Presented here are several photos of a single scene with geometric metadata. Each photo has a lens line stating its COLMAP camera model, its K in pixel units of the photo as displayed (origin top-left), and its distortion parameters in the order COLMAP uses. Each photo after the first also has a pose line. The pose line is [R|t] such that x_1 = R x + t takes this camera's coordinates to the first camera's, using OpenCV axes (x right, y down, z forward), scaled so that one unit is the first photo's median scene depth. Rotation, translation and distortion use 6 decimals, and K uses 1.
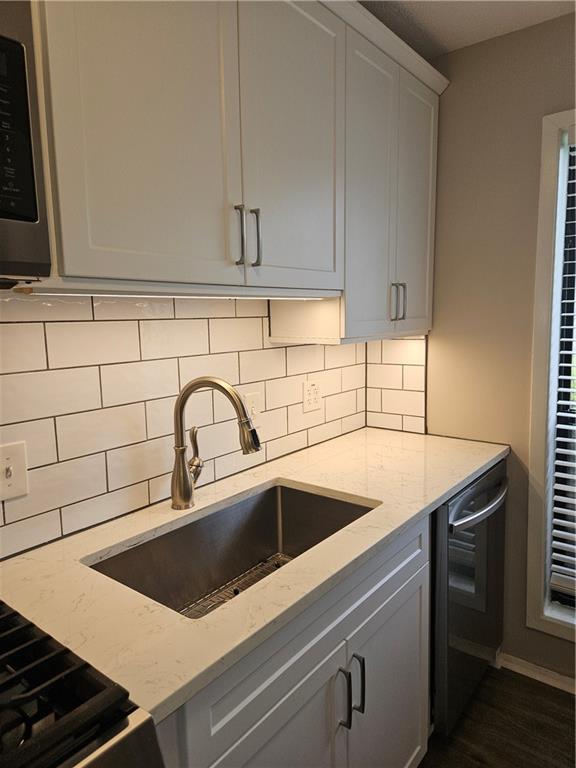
lens RADIAL K [[500.5, 0, 290.8], [0, 500.5, 379.4], [0, 0, 1]] dist [0.107499, -0.070683]
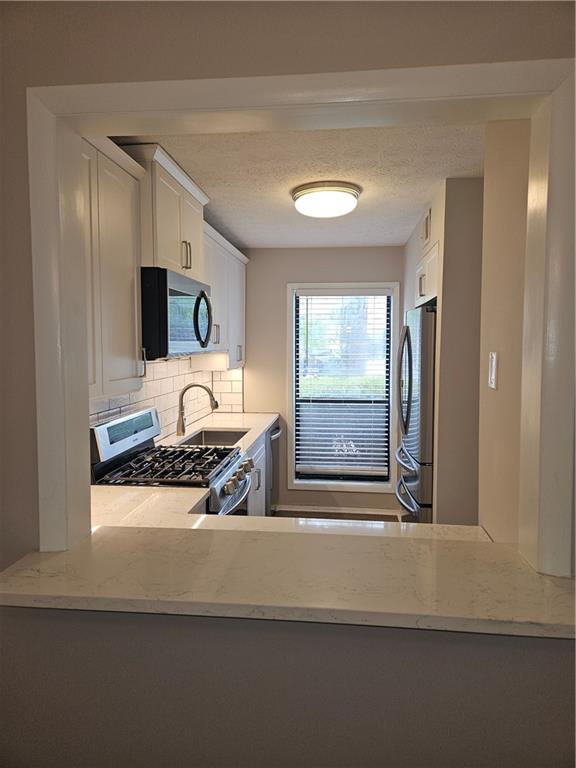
lens RADIAL K [[500.5, 0, 290.8], [0, 500.5, 379.4], [0, 0, 1]] dist [0.107499, -0.070683]
pose [[0.842931, -0.010420, 0.537921, -0.964187], [0.040194, 0.998238, -0.043648, 0.093191], [-0.536519, 0.058413, 0.841864, -1.248380]]
